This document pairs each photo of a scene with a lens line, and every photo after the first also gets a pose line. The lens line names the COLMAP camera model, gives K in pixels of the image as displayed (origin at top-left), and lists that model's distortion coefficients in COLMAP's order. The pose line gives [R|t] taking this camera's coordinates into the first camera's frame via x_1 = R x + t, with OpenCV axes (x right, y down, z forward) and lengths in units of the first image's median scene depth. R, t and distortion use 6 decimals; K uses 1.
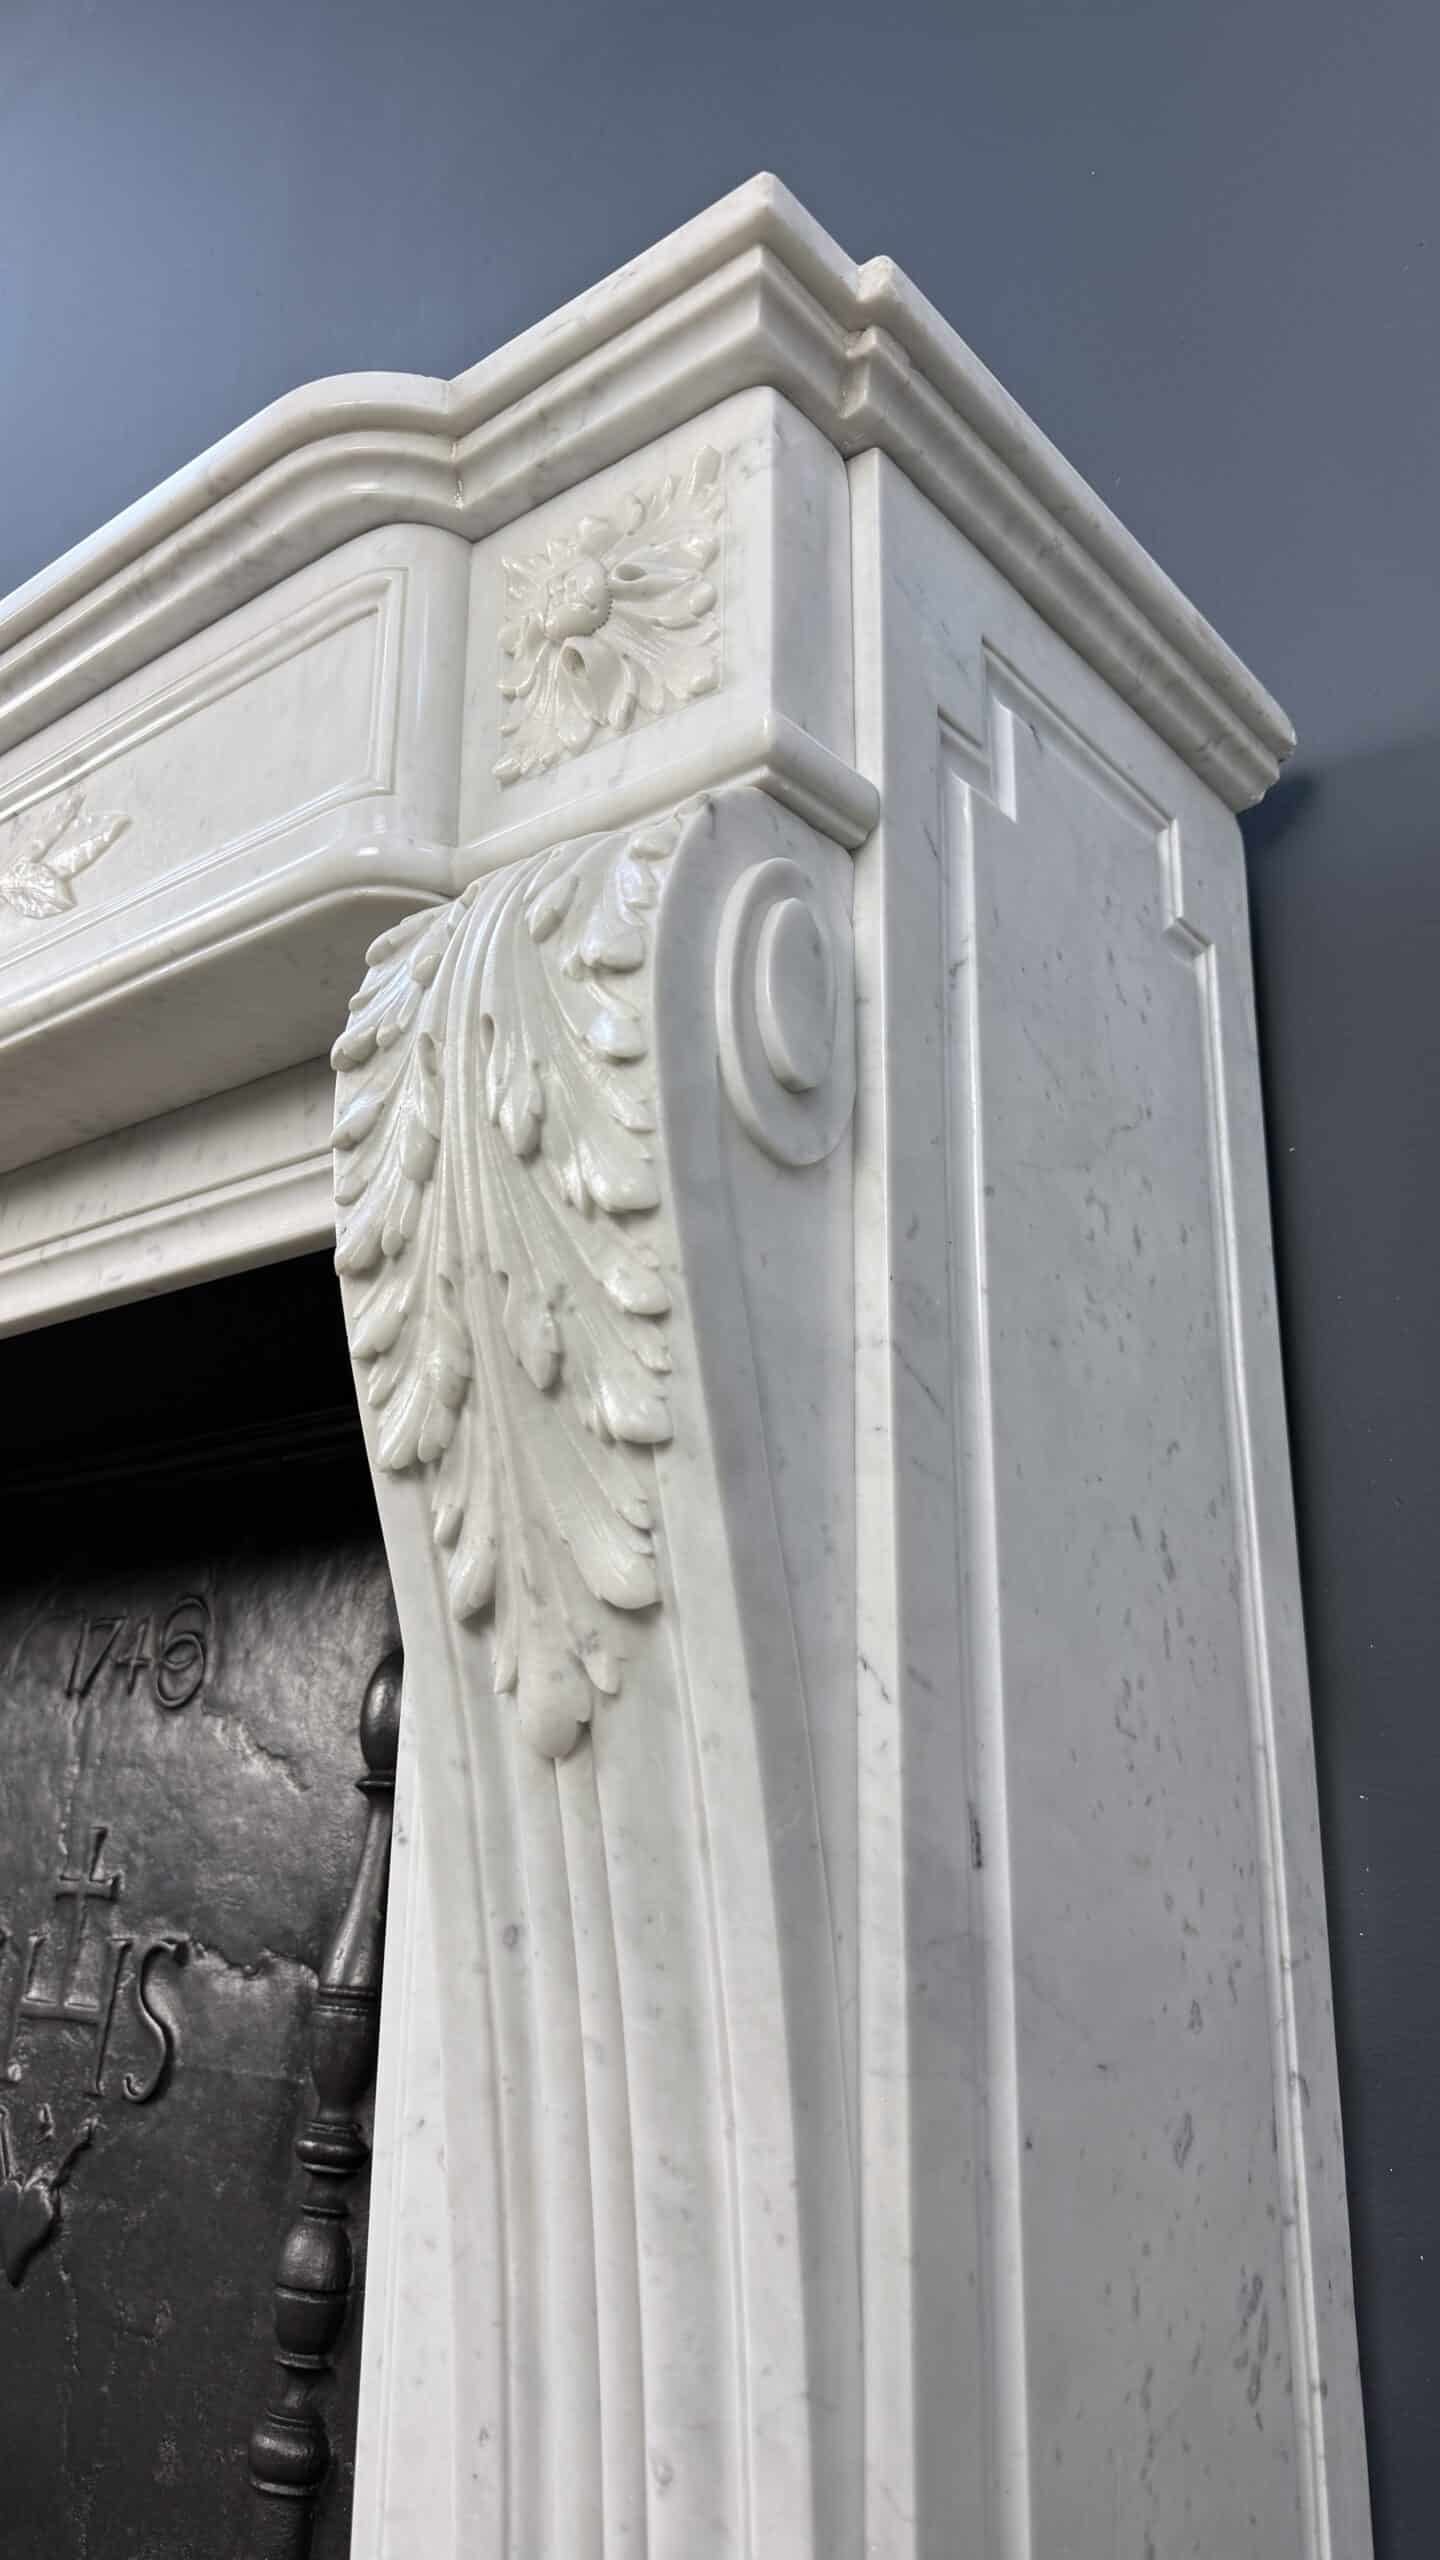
lens RADIAL K [[1802.0, 0, 708.7], [0, 1802.0, 1295.0], [0, 0, 1]] dist [0.124599, -0.243302]
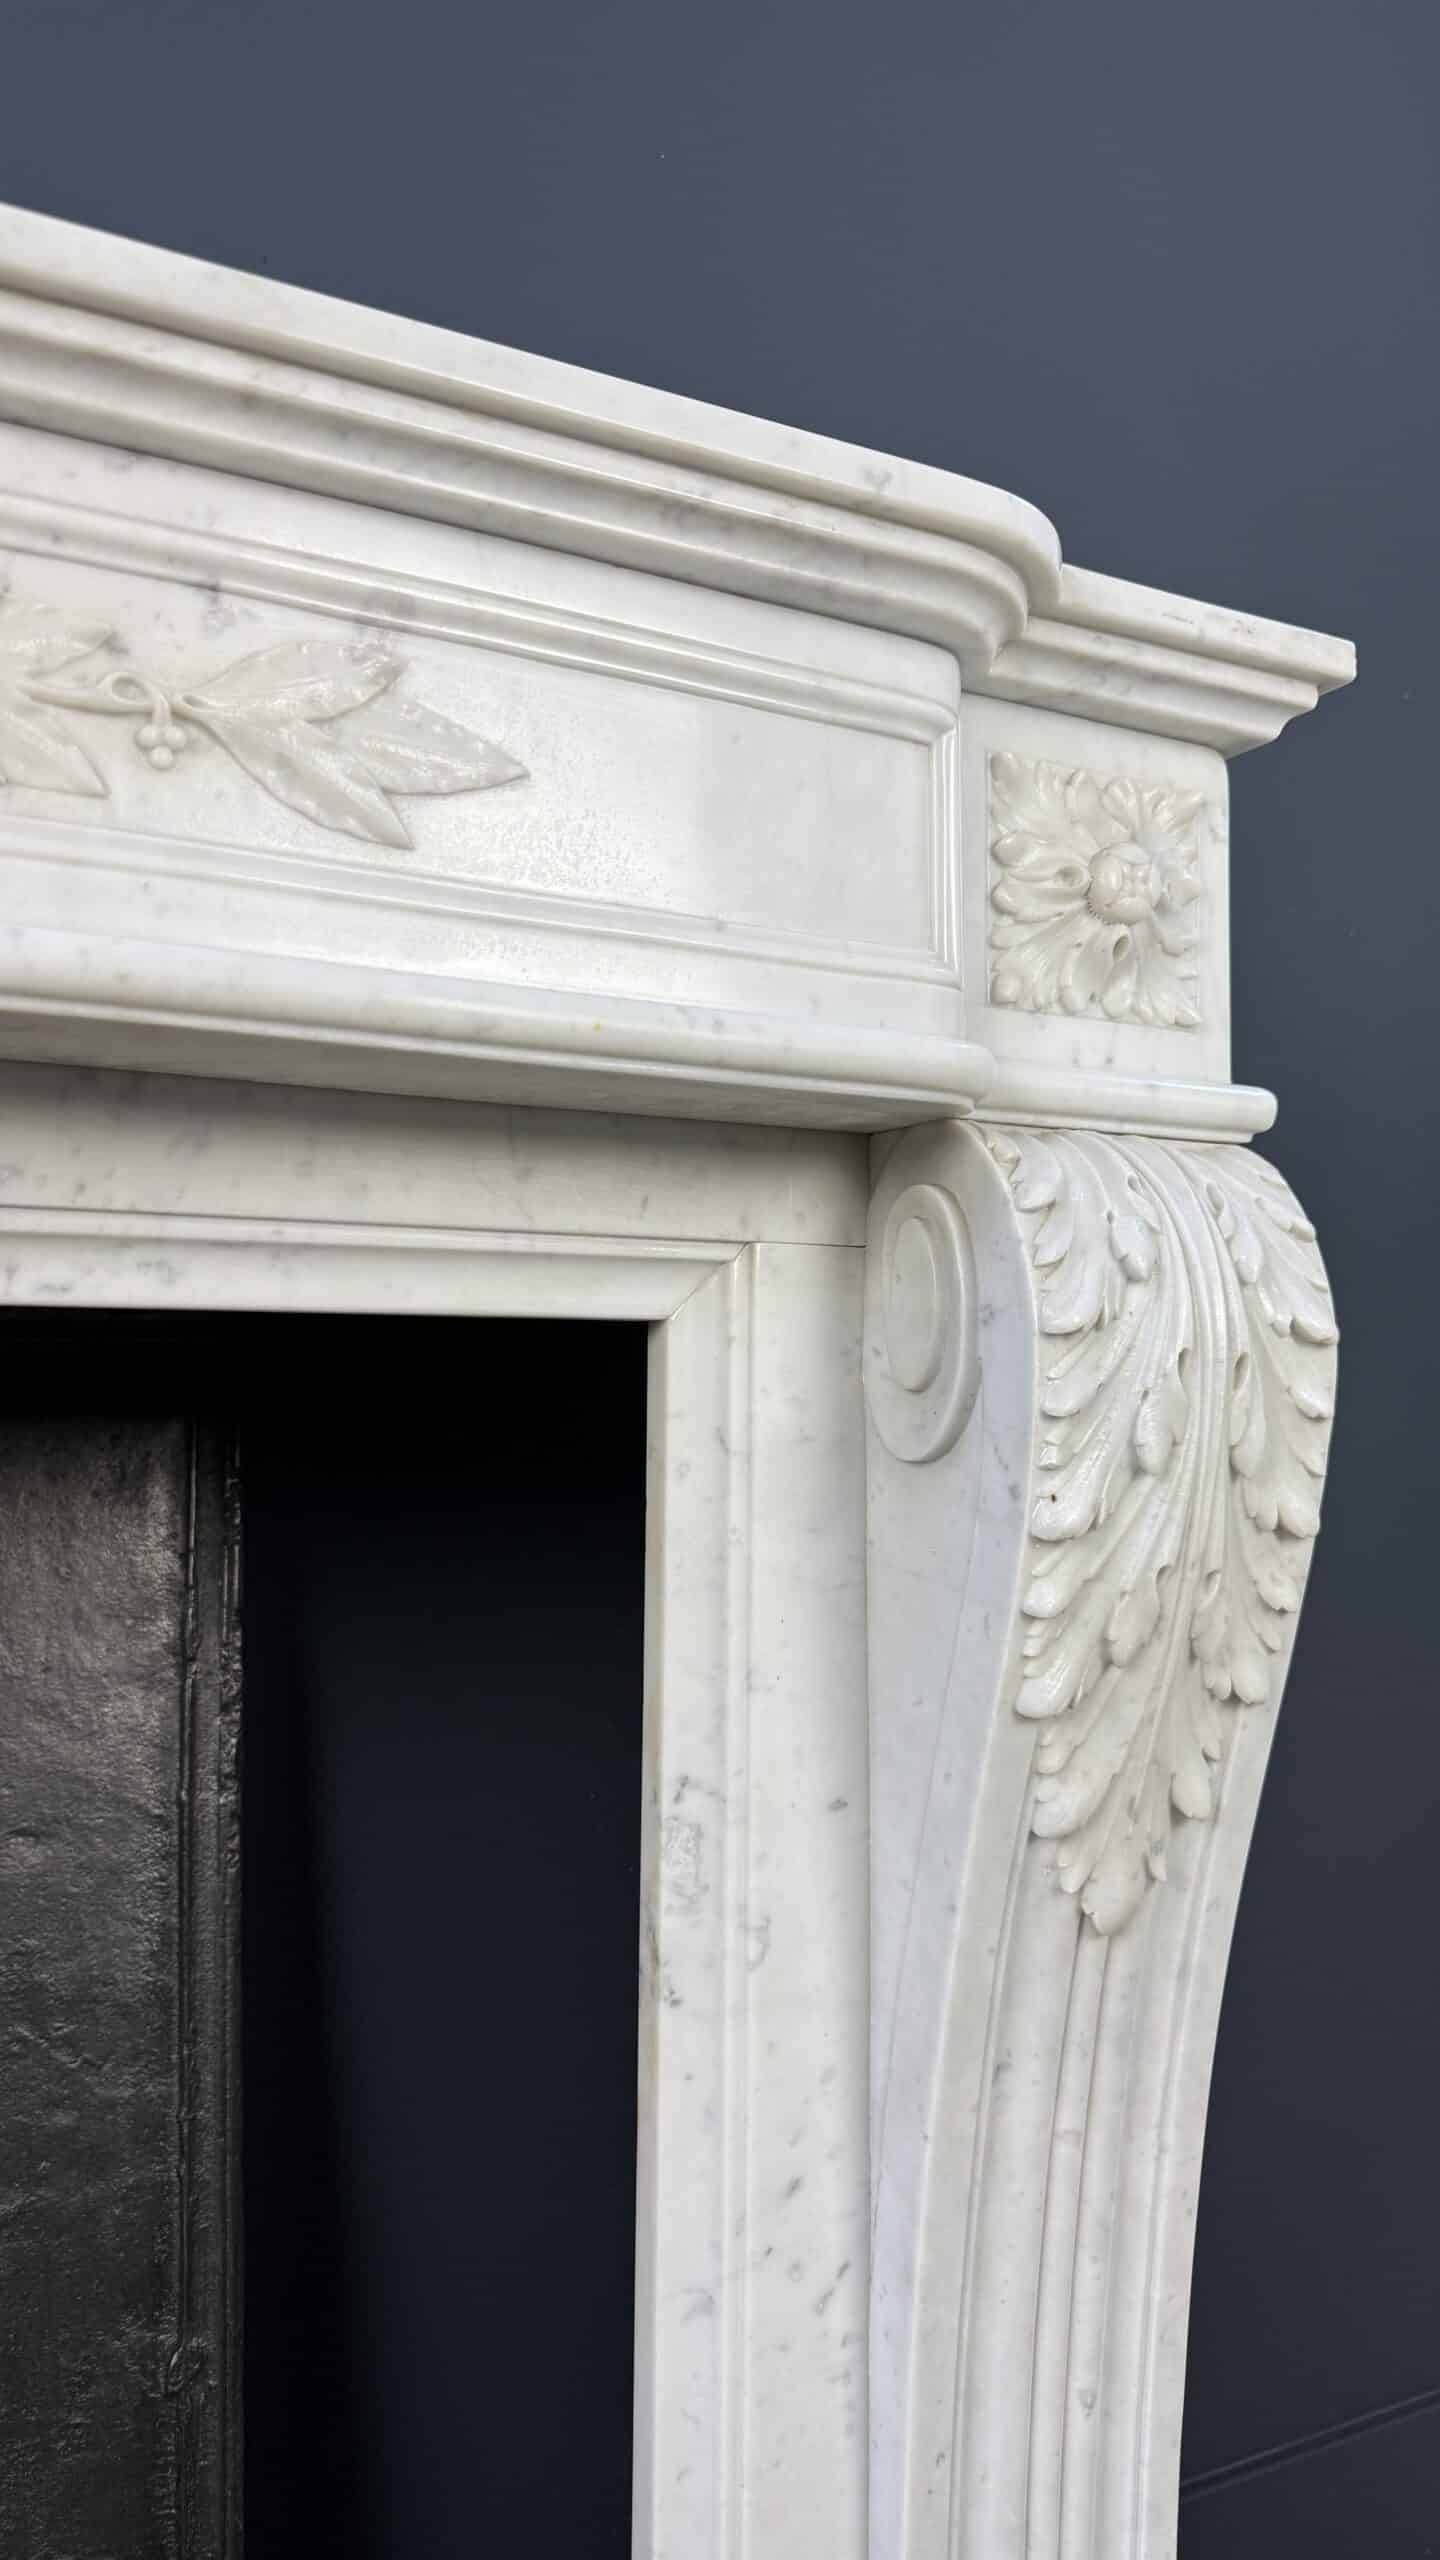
lens RADIAL K [[1819.7, 0, 699.7], [0, 1819.7, 1303.0], [0, 0, 1]] dist [0.086041, -0.144670]
pose [[0.403433, 0.039994, 0.914135, -1.109523], [-0.257800, 0.963540, 0.071619, -0.147999], [-0.877941, -0.264557, 0.399035, 0.691043]]
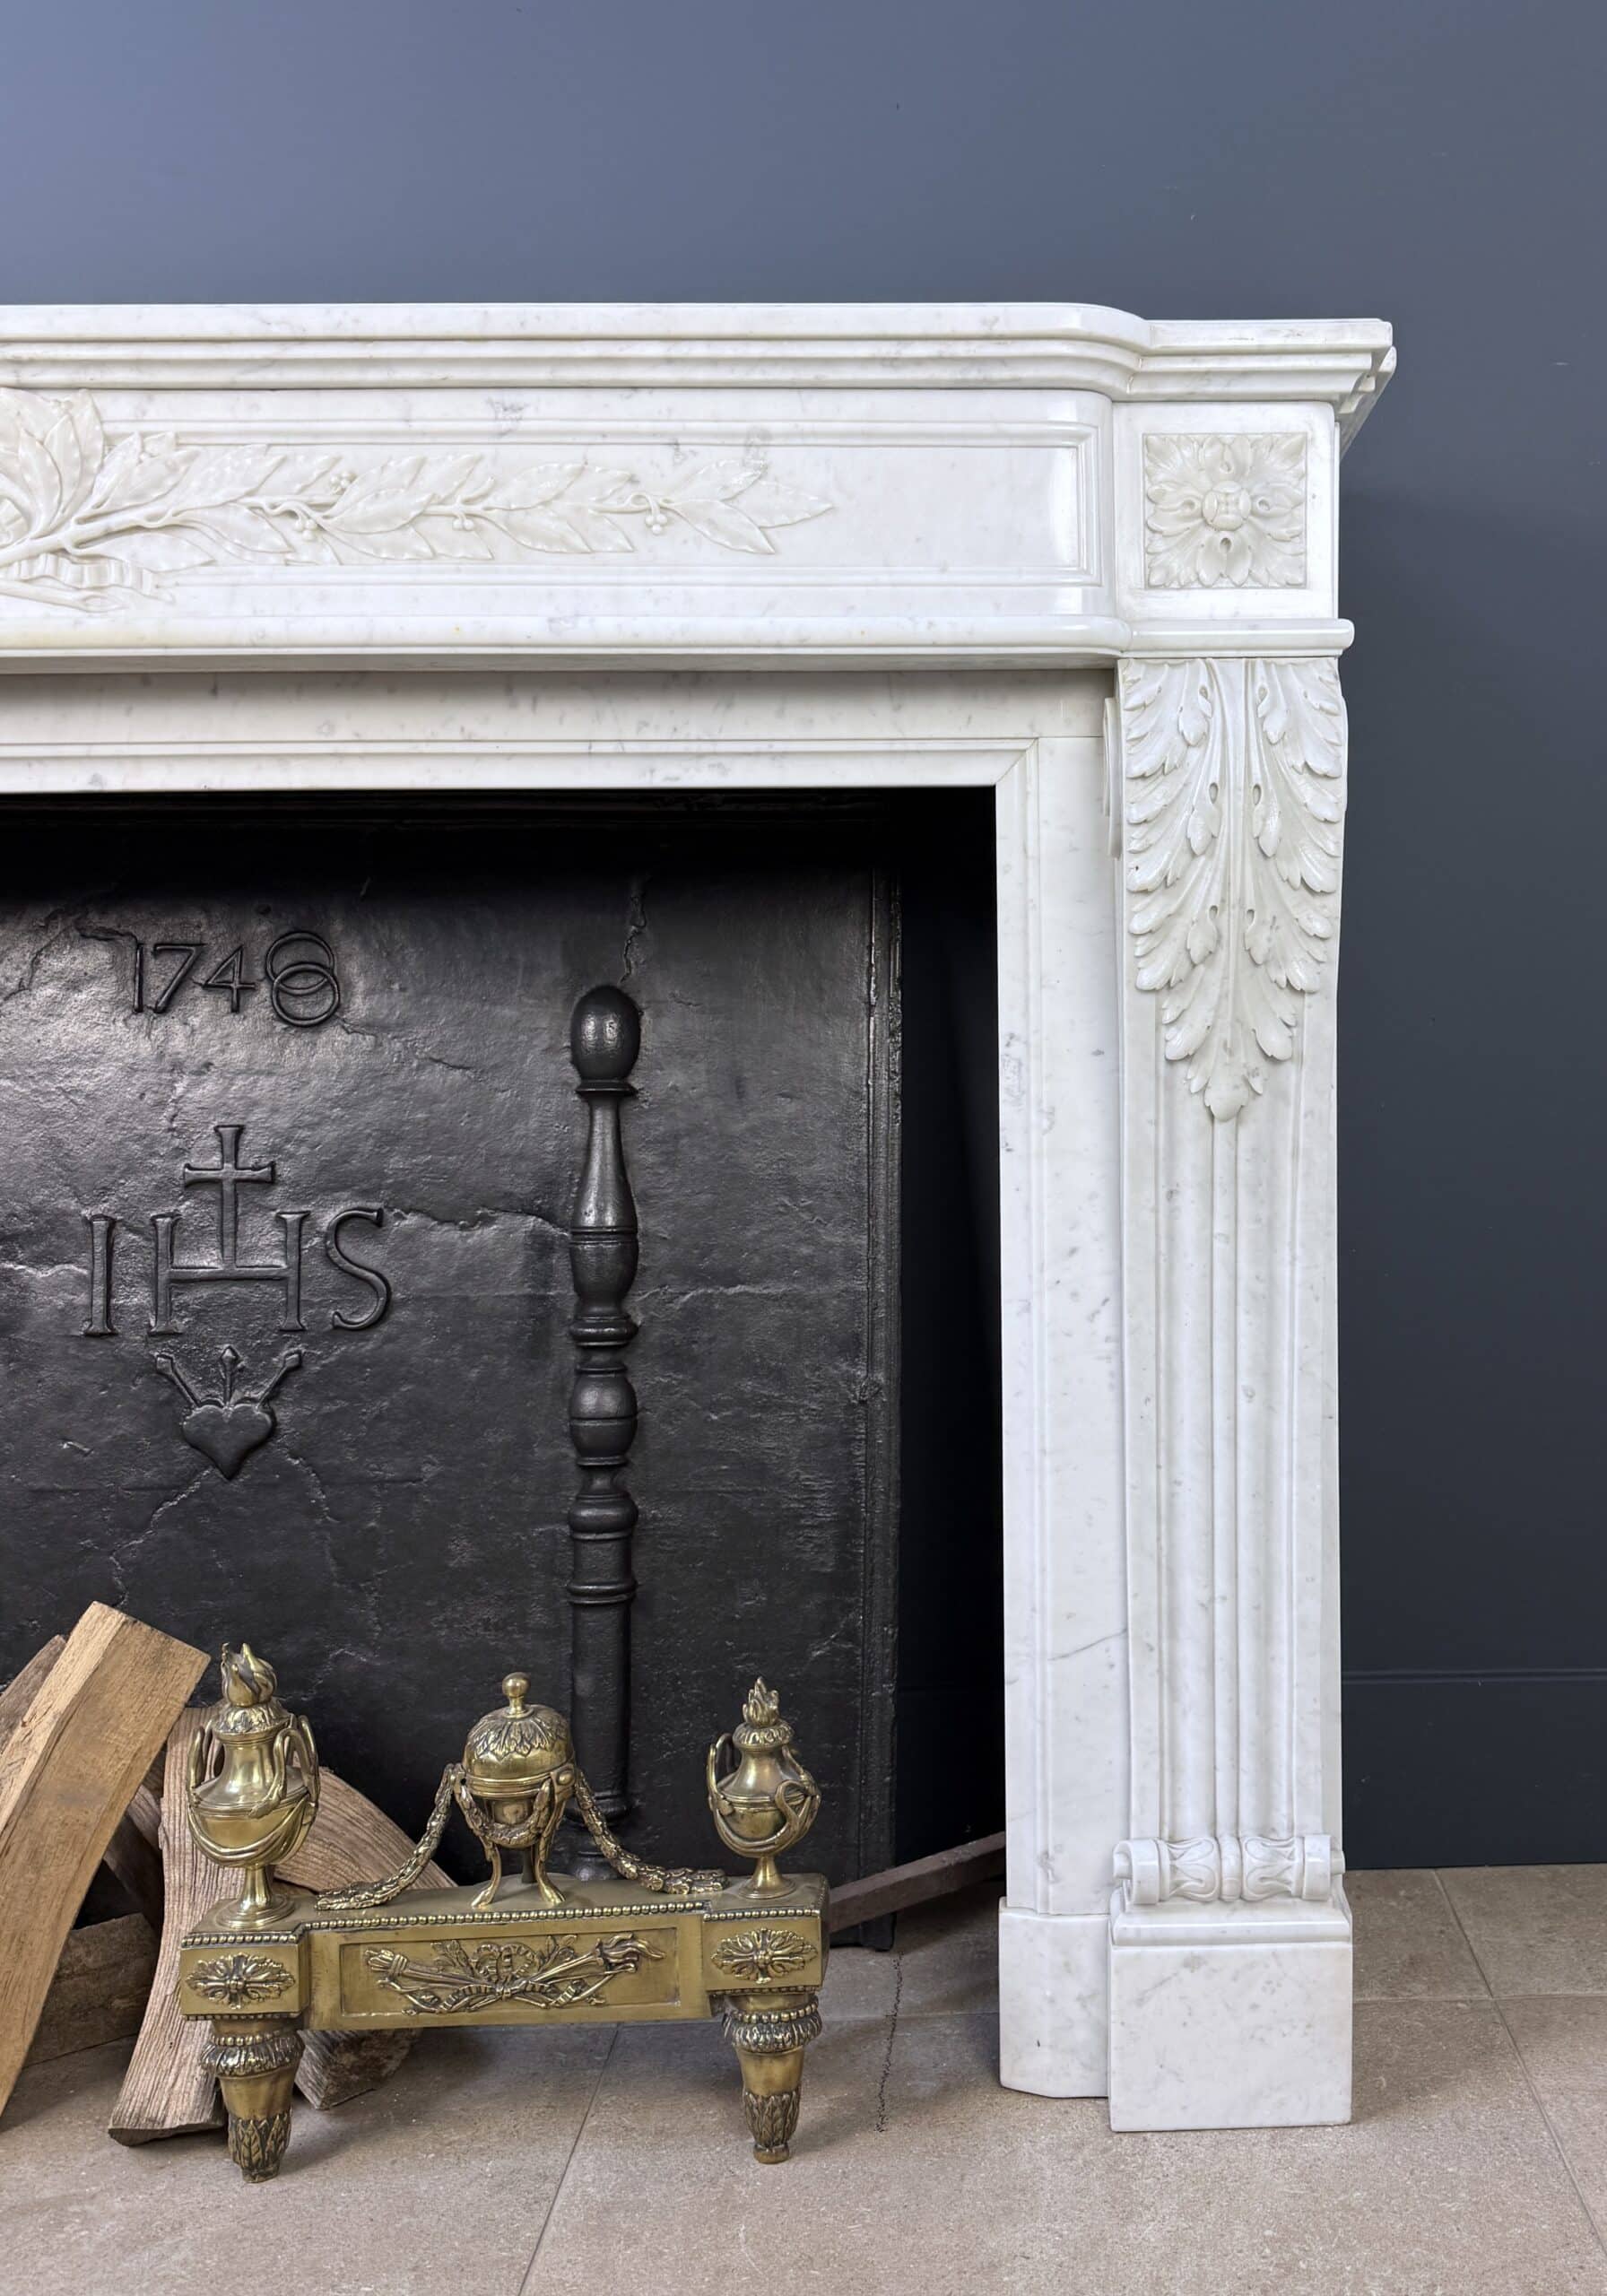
lens RADIAL K [[1999.2, 0, 1083.4], [0, 1999.2, 1064.5], [0, 0, 1]] dist [0.169280, -0.320652]
pose [[0.764618, -0.054396, 0.642184, -1.440814], [-0.161266, 0.948584, 0.272362, -0.362318], [-0.623981, -0.311816, 0.716532, -0.503466]]
